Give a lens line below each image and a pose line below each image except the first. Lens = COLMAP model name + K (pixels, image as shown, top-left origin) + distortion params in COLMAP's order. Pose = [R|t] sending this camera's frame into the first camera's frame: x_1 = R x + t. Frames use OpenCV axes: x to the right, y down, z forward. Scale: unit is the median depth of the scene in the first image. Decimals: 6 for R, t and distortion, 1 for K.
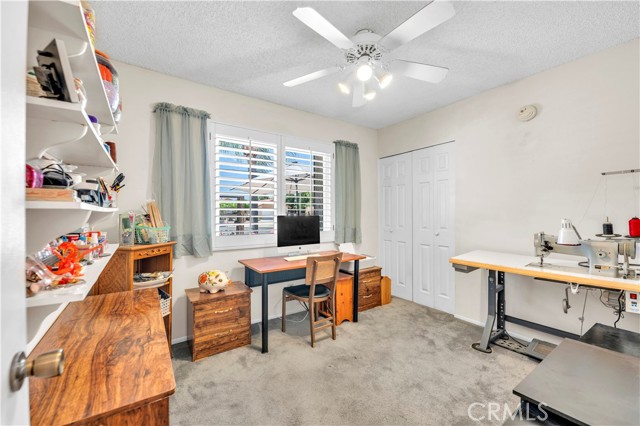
lens RADIAL K [[257.5, 0, 319.1], [0, 257.5, 215.2], [0, 0, 1]] dist [0.003718, -0.003022]
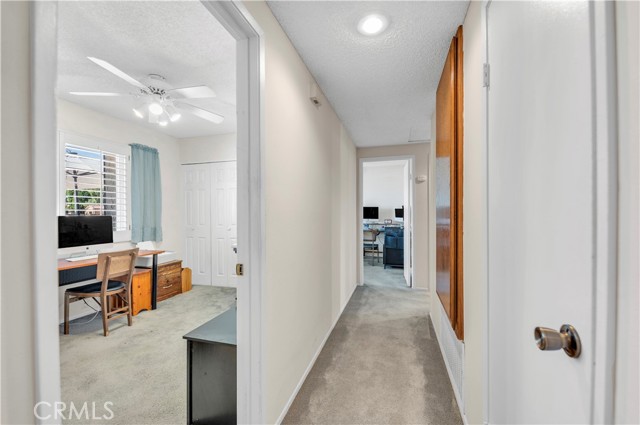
lens RADIAL K [[257.5, 0, 325.5], [0, 257.5, 214.1], [0, 0, 1]] dist [0.003718, -0.003022]
pose [[0.765449, -0.005818, 0.643470, -0.009023], [0.009062, 0.999957, -0.001739, 0.003399], [-0.643432, 0.007162, 0.765470, -0.355890]]
